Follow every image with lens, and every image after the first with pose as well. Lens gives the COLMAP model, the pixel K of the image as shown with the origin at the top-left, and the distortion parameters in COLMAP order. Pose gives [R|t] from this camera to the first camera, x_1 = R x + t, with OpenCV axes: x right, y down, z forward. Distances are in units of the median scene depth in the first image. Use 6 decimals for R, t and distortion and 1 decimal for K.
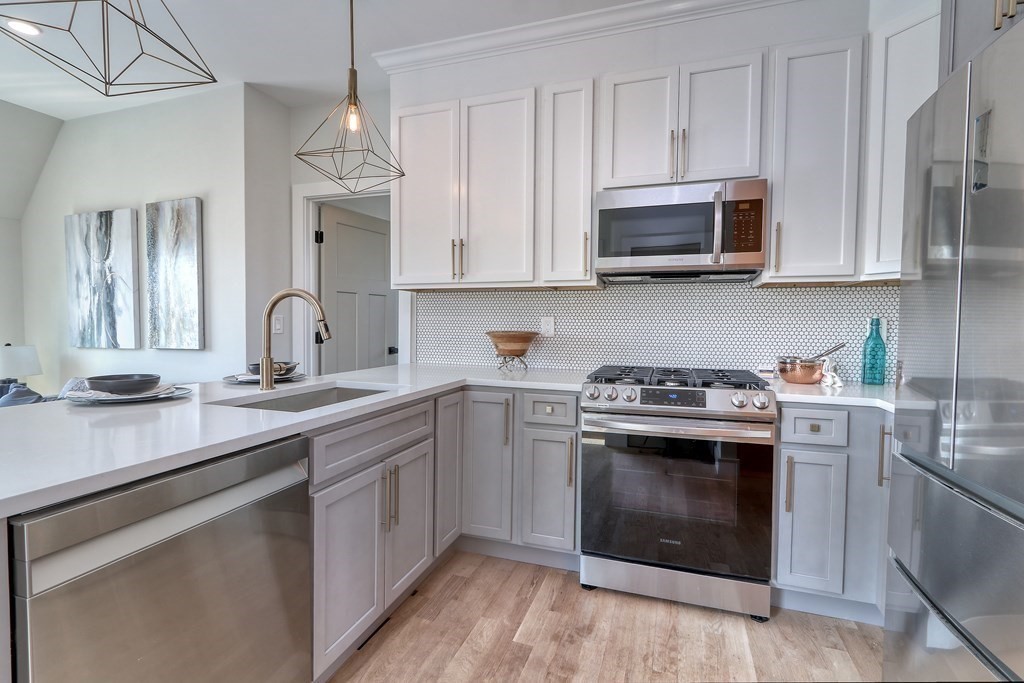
lens RADIAL K [[468.6, 0, 512.0], [0, 468.6, 341.5], [0, 0, 1]] dist [-0.003029, -0.000928]
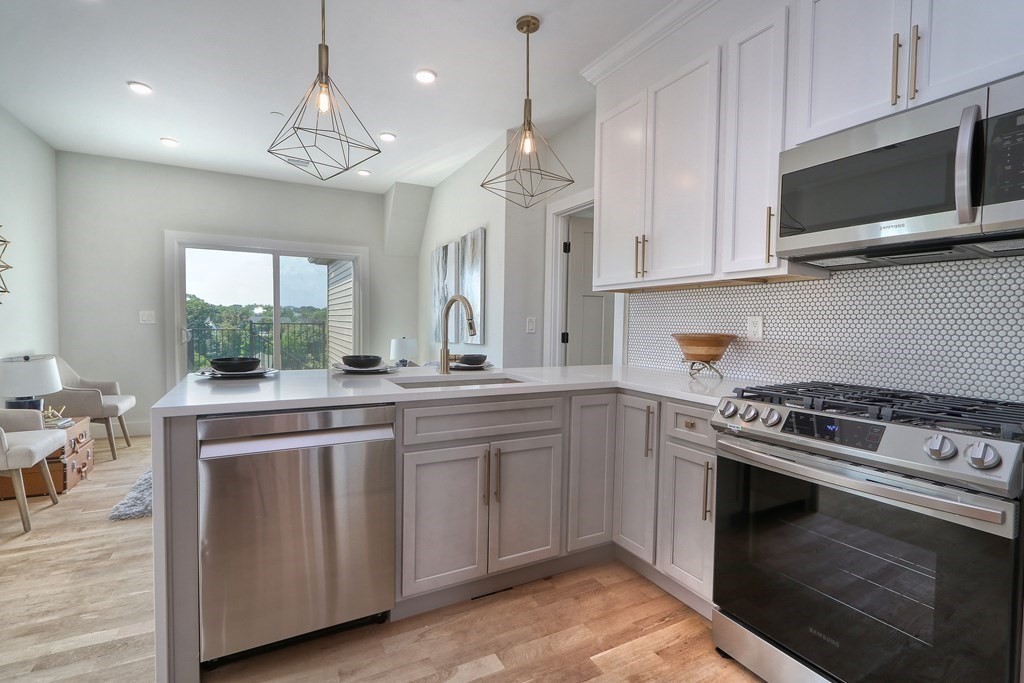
lens RADIAL K [[468.6, 0, 512.0], [0, 468.6, 341.5], [0, 0, 1]] dist [-0.003029, -0.000928]
pose [[0.730358, 0.027886, -0.682495, 0.402544], [-0.035460, 0.999367, 0.002885, 0.004046], [0.682143, 0.022094, 0.730885, 0.149456]]
